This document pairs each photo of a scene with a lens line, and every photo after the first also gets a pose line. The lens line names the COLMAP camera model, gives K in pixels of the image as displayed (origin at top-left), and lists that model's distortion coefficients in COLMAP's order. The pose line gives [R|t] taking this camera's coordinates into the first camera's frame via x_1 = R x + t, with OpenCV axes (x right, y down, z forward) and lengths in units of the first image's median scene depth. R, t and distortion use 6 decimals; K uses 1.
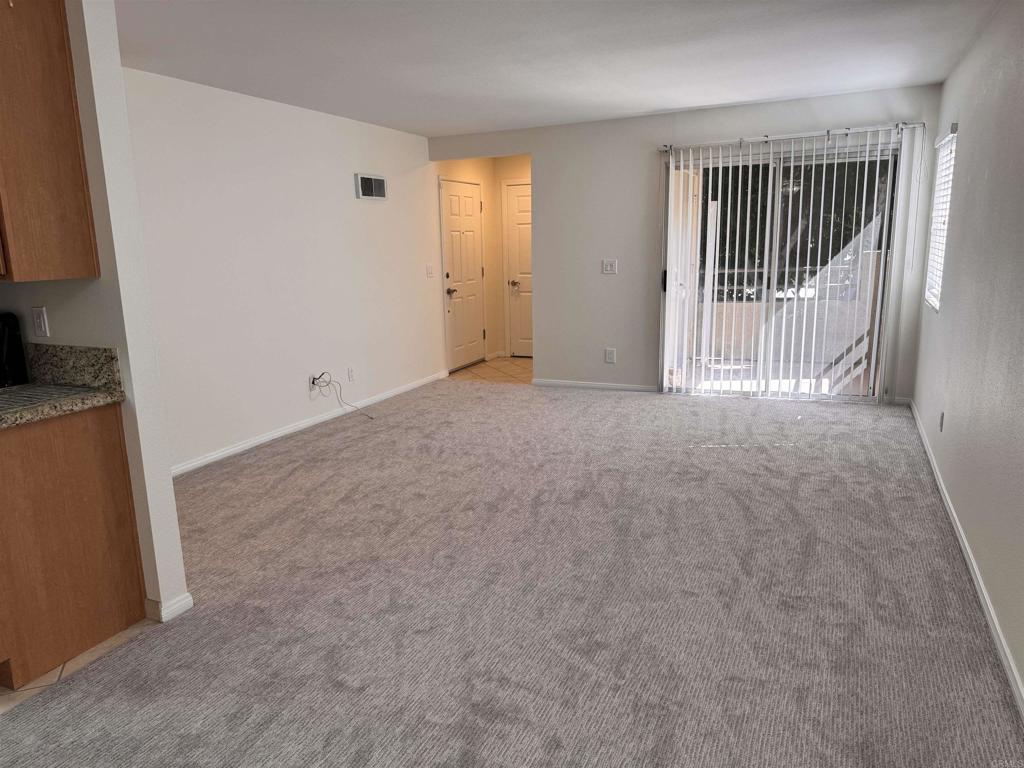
lens RADIAL K [[721.5, 0, 512.1], [0, 721.5, 384.5], [0, 0, 1]] dist [-0.002532, -0.001332]
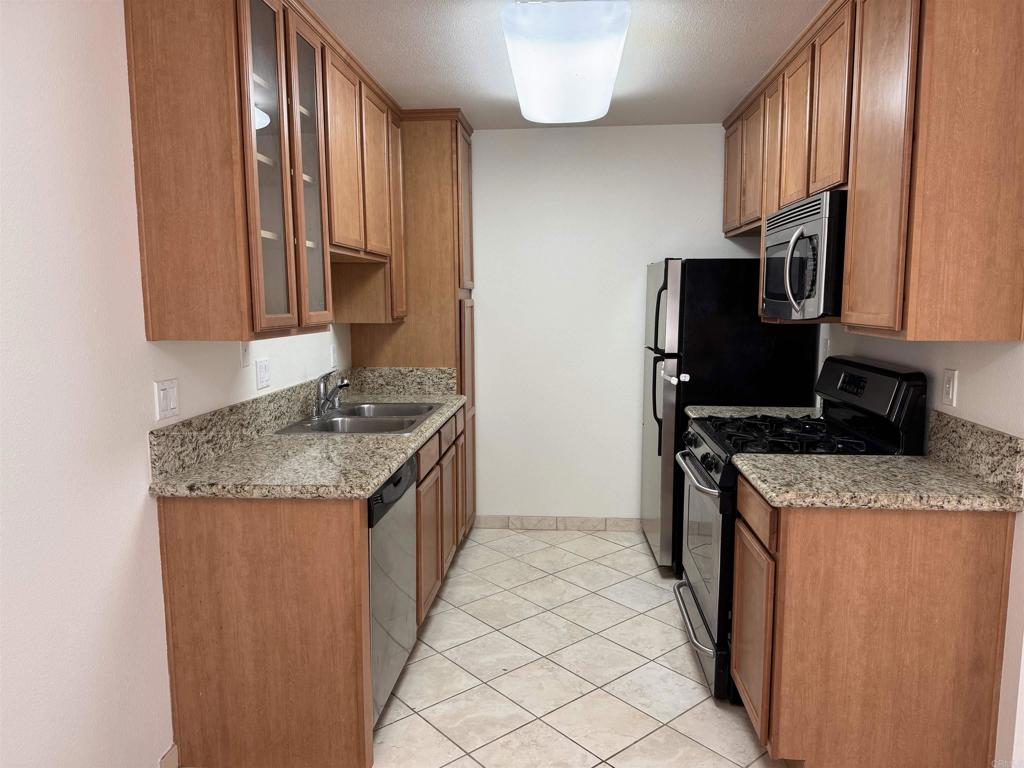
lens RADIAL K [[721.5, 0, 511.9], [0, 721.5, 385.2], [0, 0, 1]] dist [-0.002532, -0.001332]
pose [[0.332357, 0.136714, -0.933192, -0.054683], [-0.192926, 0.978372, 0.074621, -0.059020], [0.923211, 0.155236, 0.351544, 0.266176]]
